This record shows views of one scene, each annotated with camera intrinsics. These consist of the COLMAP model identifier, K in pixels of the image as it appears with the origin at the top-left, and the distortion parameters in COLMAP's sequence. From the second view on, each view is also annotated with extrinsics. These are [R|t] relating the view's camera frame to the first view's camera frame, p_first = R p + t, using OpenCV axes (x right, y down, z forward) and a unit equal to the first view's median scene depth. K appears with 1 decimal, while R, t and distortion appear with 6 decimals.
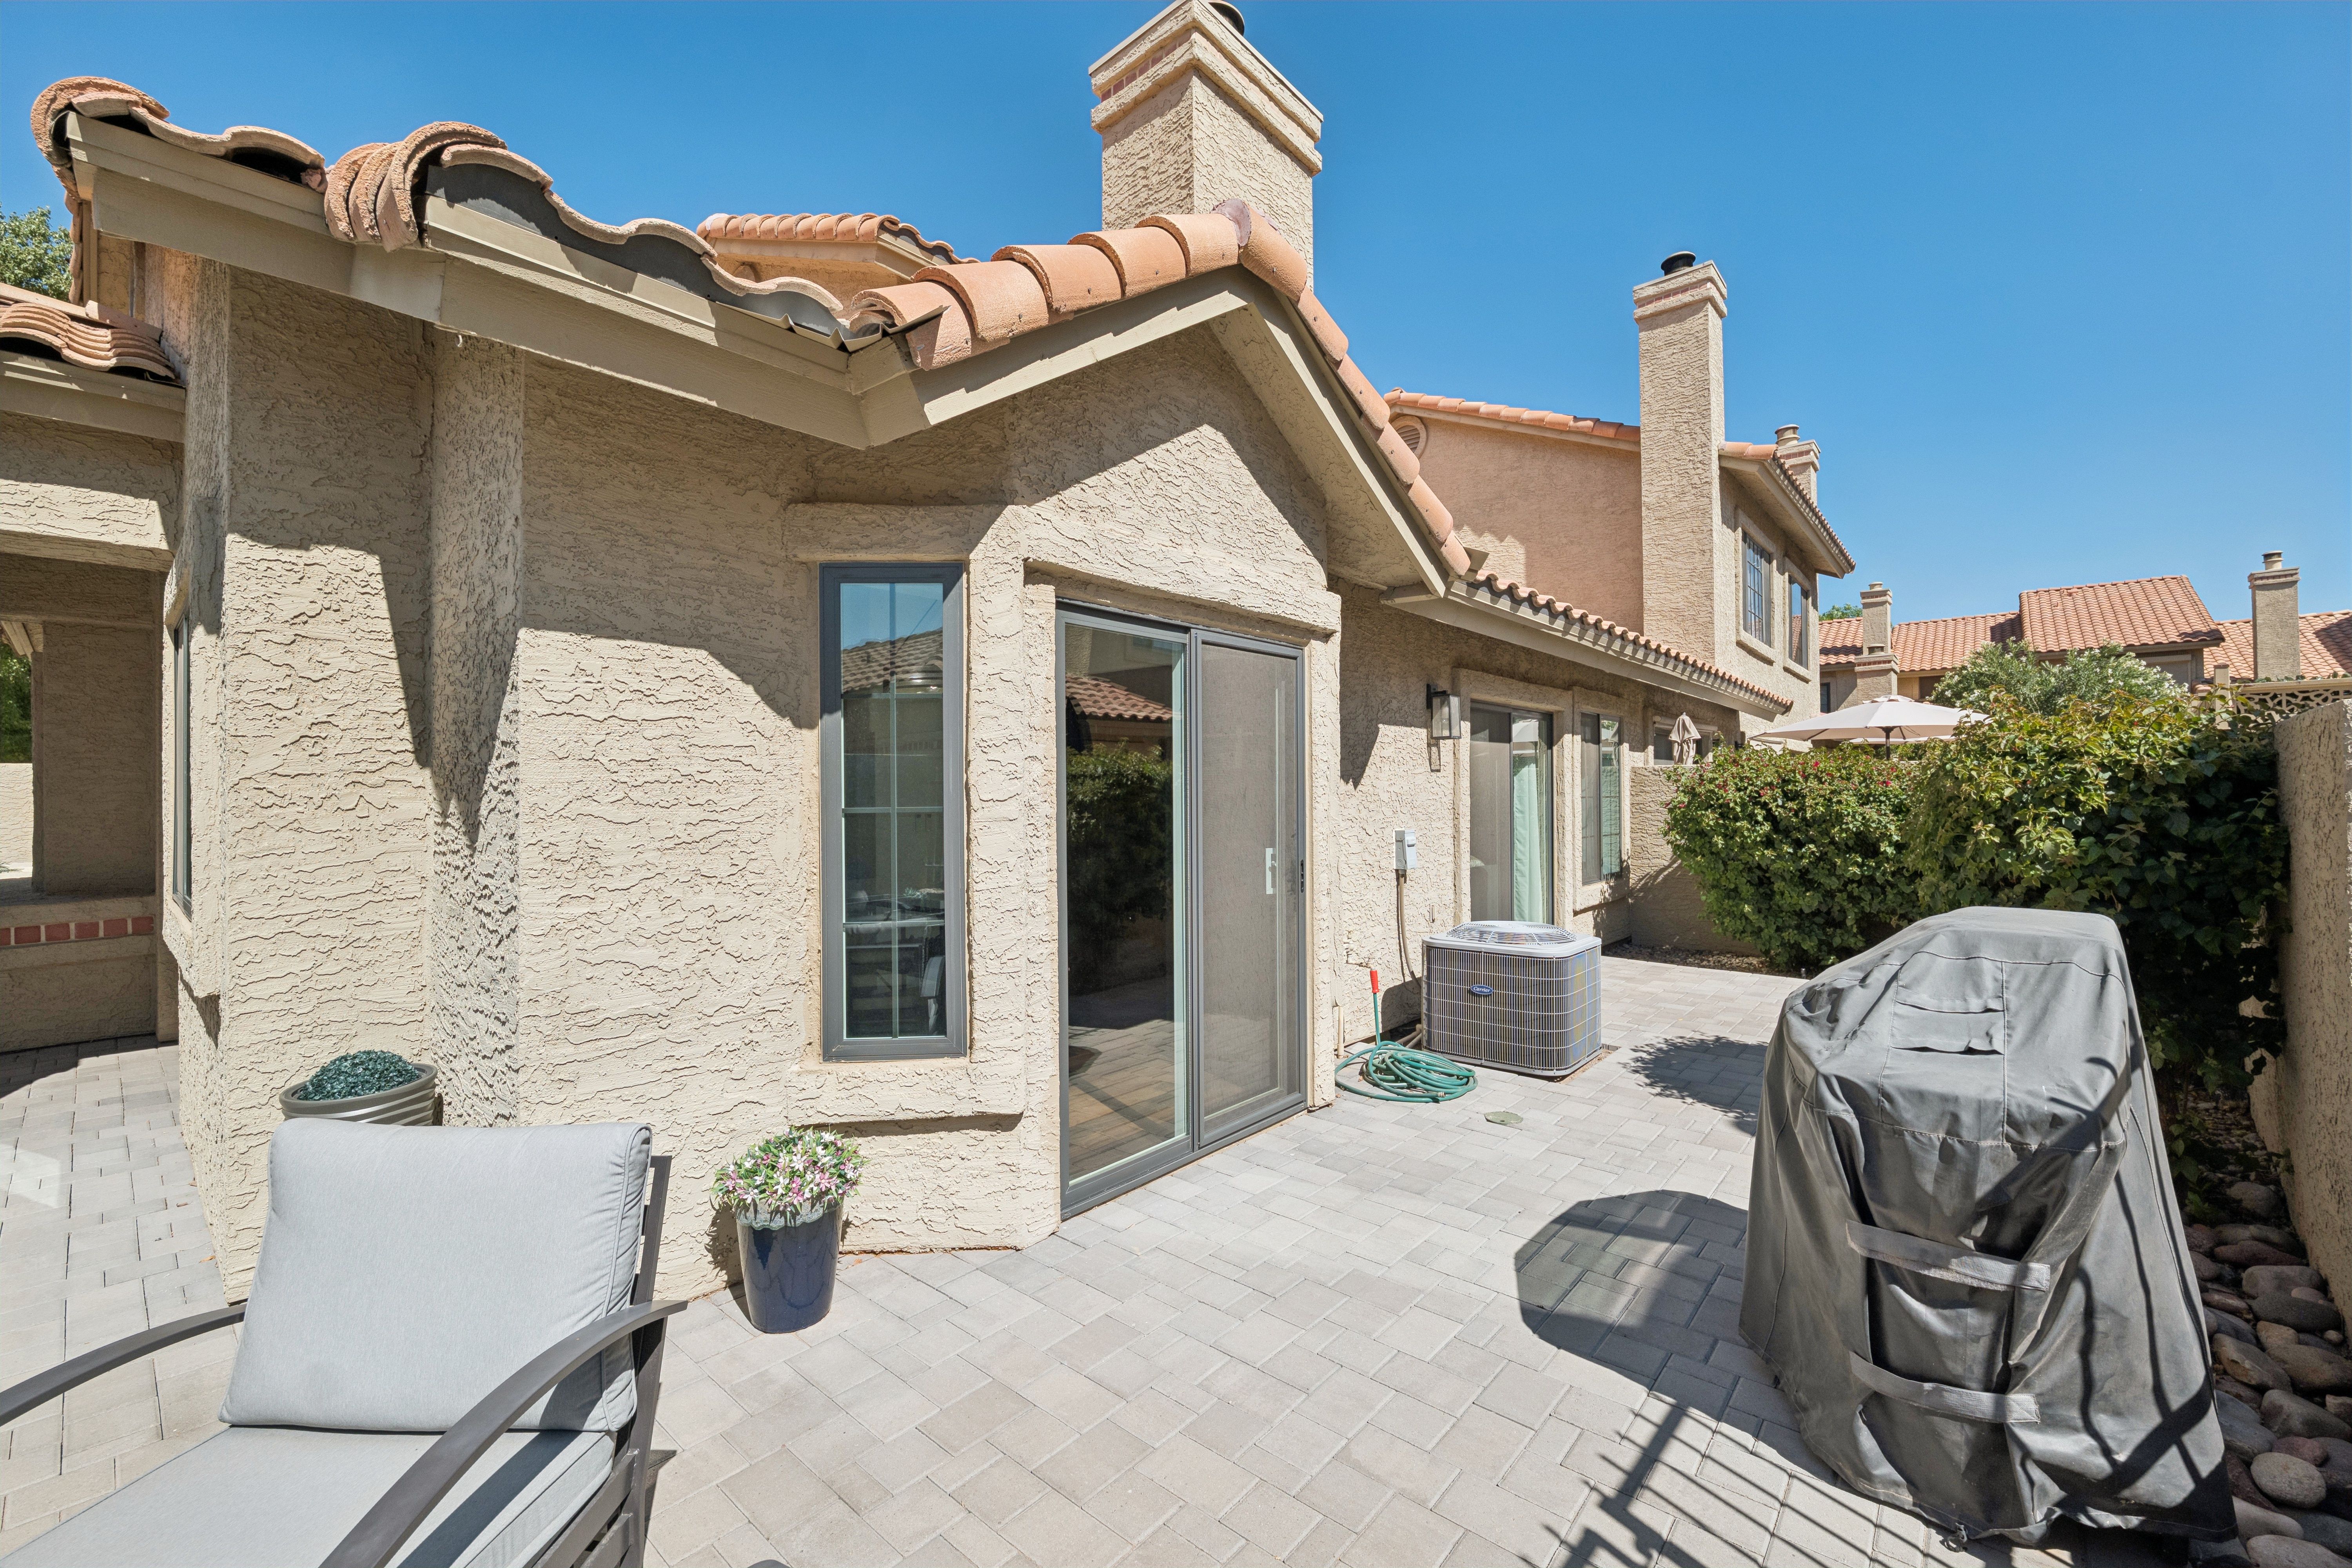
lens RADIAL K [[975.5, 0, 1164.7], [0, 975.5, 791.9], [0, 0, 1]] dist [-0.013858, 0.001374]
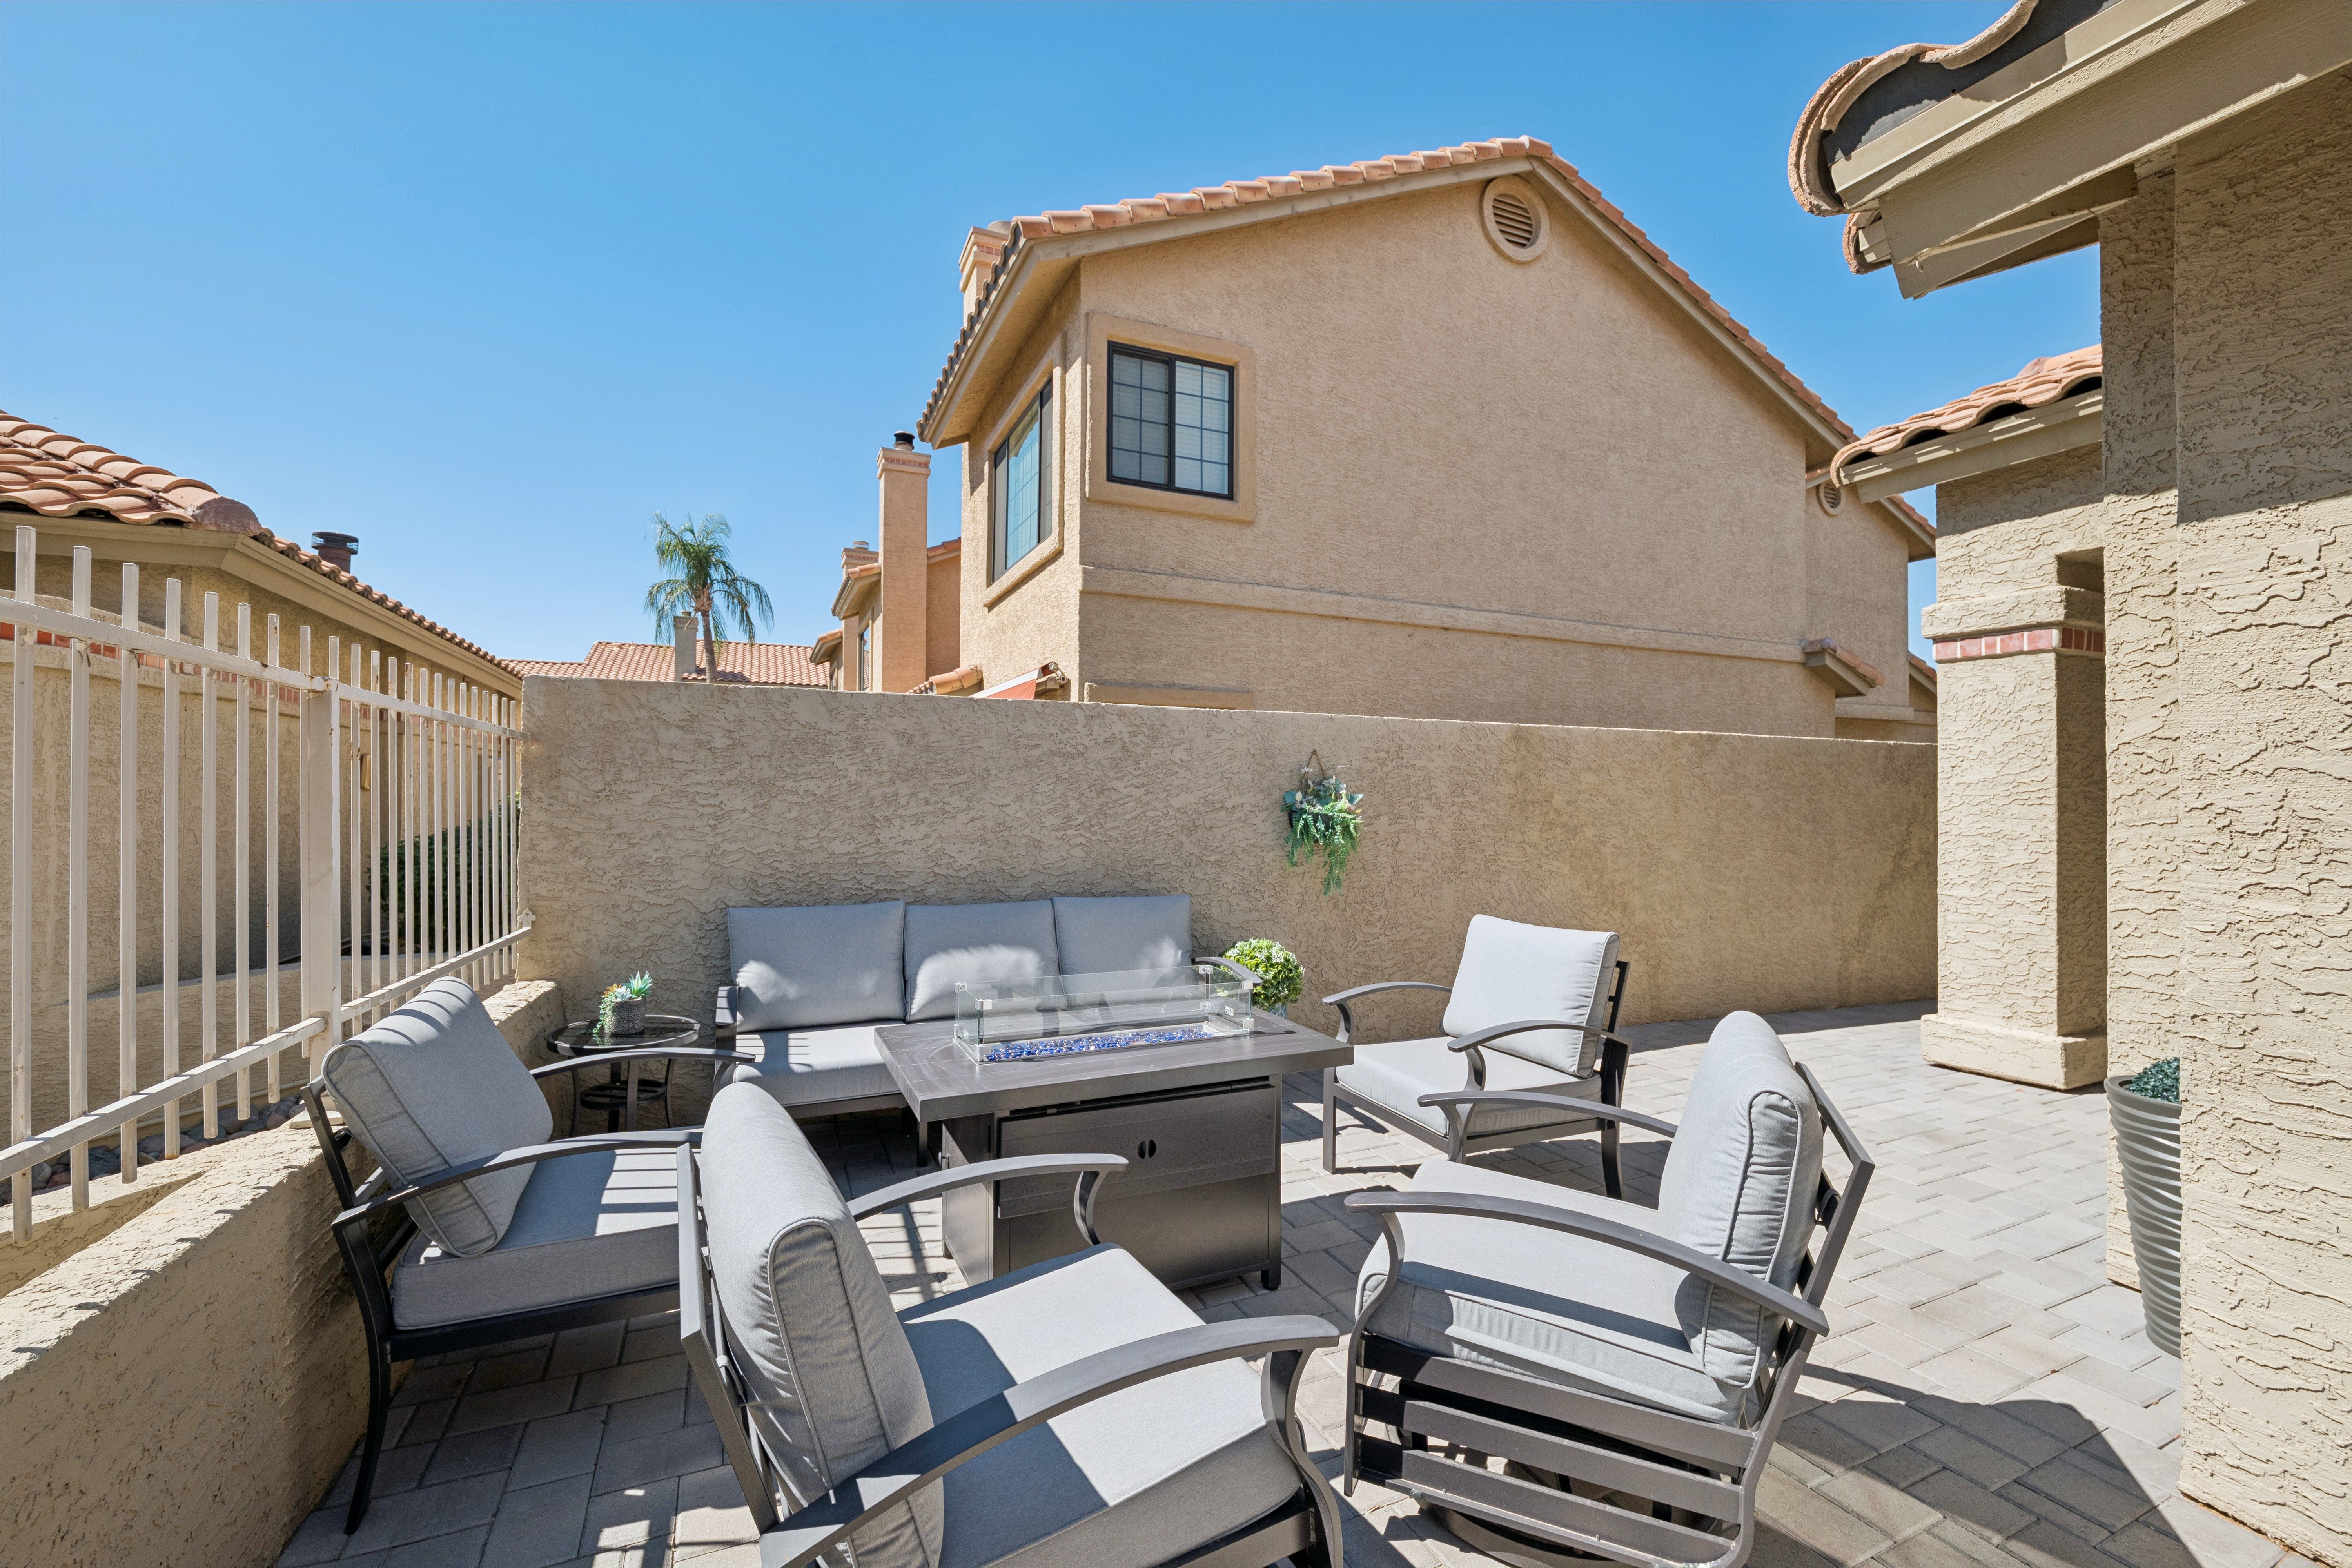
lens RADIAL K [[975.5, 0, 1170.2], [0, 975.5, 789.9], [0, 0, 1]] dist [-0.013858, 0.001374]
pose [[-0.421218, -0.009509, -0.906909, 0.340760], [-0.003316, 0.999954, -0.008945, 0.046548], [0.906953, -0.000760, -0.421231, 0.569148]]
